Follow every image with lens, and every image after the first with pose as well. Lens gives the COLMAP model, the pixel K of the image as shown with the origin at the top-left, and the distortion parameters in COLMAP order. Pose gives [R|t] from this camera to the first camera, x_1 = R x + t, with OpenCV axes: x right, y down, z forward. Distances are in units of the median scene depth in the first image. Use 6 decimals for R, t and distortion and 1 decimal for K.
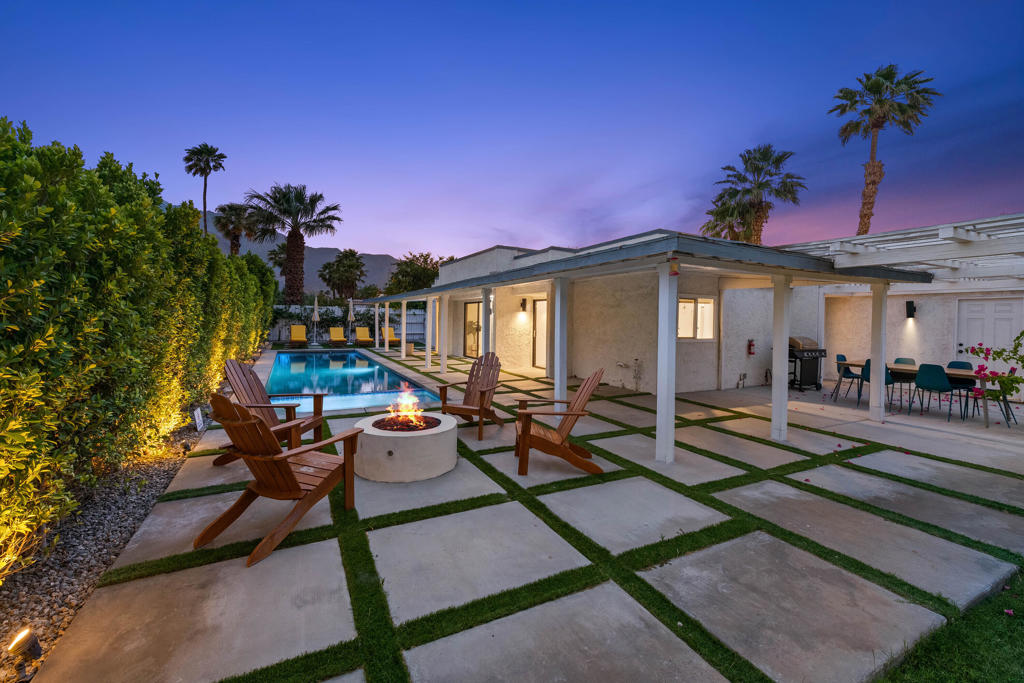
lens RADIAL K [[419.3, 0, 513.0], [0, 419.3, 325.9], [0, 0, 1]] dist [0.010110, -0.000089]
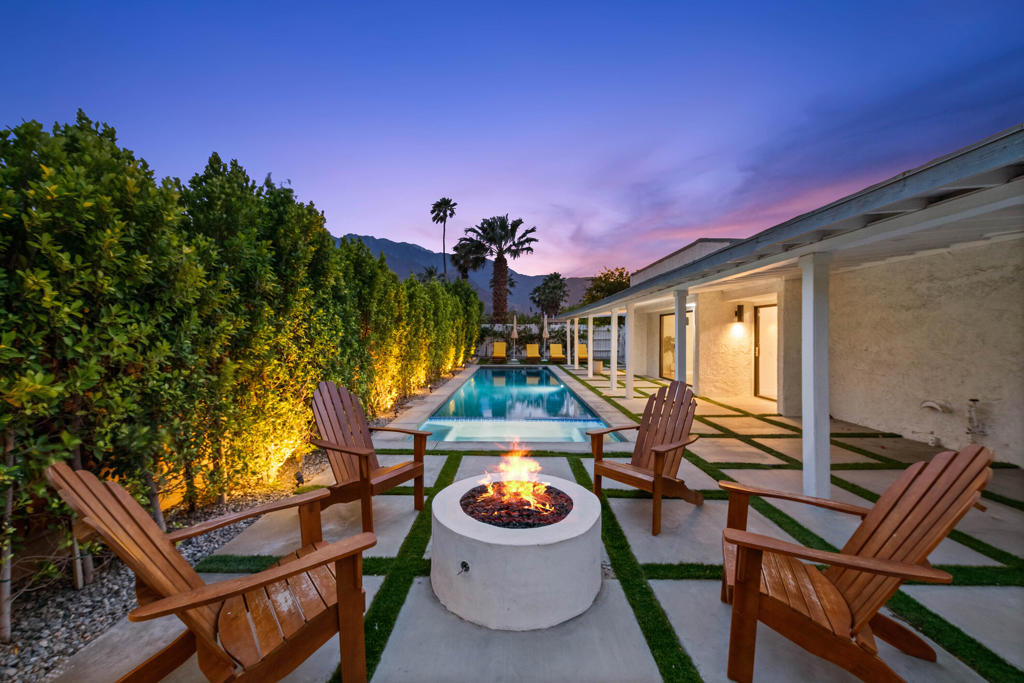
lens RADIAL K [[400.8, 0, 513.9], [0, 400.8, 337.0], [0, 0, 1]] dist [0.008781, -0.000134]
pose [[0.883263, -0.010916, -0.468752, 0.003580], [0.003889, 0.999865, -0.015955, 0.001520], [0.468863, 0.012270, 0.883186, 0.113459]]
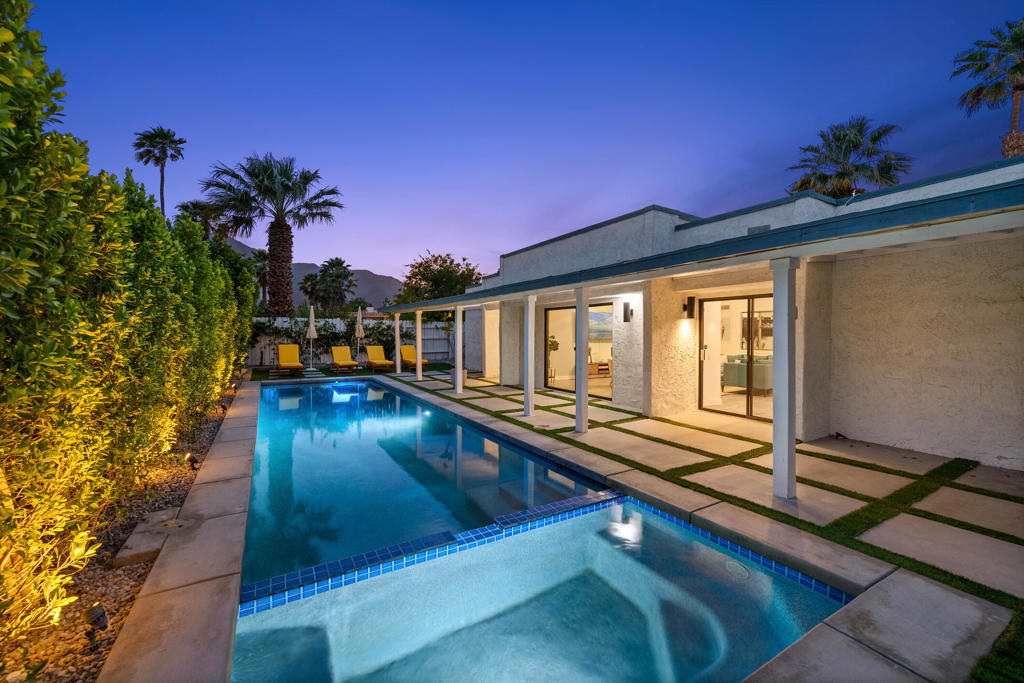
lens RADIAL K [[405.5, 0, 514.1], [0, 405.5, 340.8], [0, 0, 1]] dist [0.015305, -0.000009]
pose [[0.998055, -0.014652, 0.060586, -0.170573], [0.014428, 0.999887, 0.004131, -0.005459], [-0.060640, -0.003249, 0.998154, 0.284348]]
